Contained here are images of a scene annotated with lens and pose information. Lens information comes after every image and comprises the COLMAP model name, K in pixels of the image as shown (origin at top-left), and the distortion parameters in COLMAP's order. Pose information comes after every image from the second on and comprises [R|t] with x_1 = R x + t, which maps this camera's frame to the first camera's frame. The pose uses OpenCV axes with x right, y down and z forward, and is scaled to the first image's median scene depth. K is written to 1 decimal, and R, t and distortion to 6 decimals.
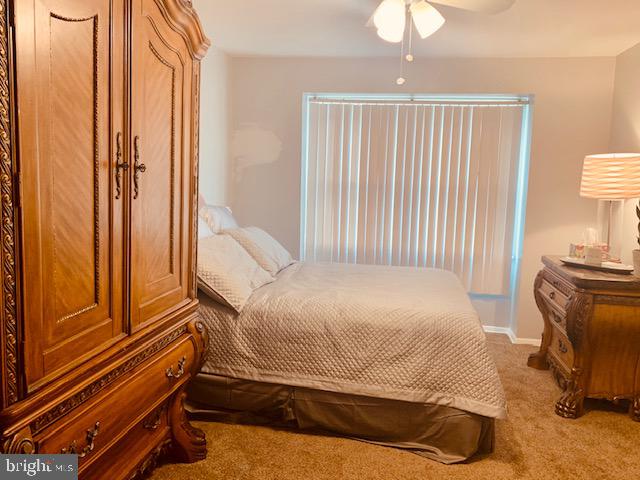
lens RADIAL K [[522.9, 0, 325.4], [0, 522.9, 239.8], [0, 0, 1]] dist [0.041816, -0.053746]
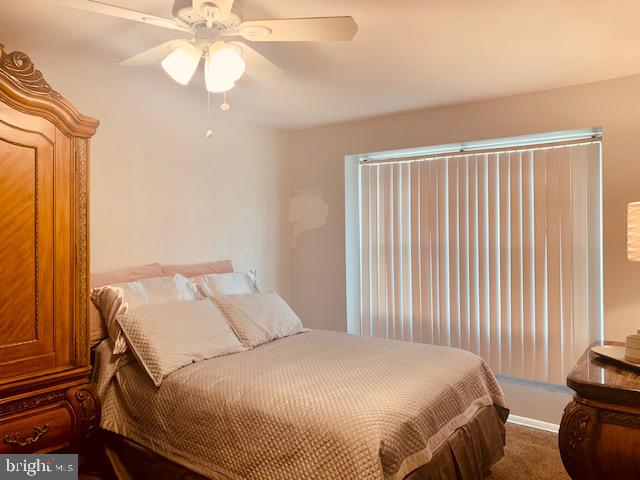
lens RADIAL K [[493.2, 0, 318.2], [0, 493.2, 239.3], [0, 0, 1]] dist [0.045446, -0.056733]
pose [[0.892809, -0.028453, -0.449535, 0.501872], [-0.026619, 0.992926, -0.115715, -0.026570], [0.449647, 0.115278, 0.885736, 0.272574]]
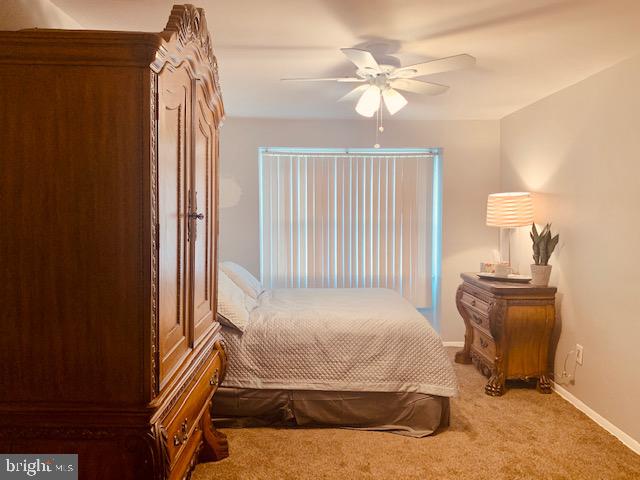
lens RADIAL K [[484.0, 0, 320.0], [0, 484.0, 240.0], [0, 0, 1]] dist [0.067252, -0.136526]
pose [[0.982169, -0.041751, 0.183305, -0.179753], [0.053781, 0.996678, -0.061157, 0.005224], [-0.180142, 0.069925, 0.981152, -0.136459]]
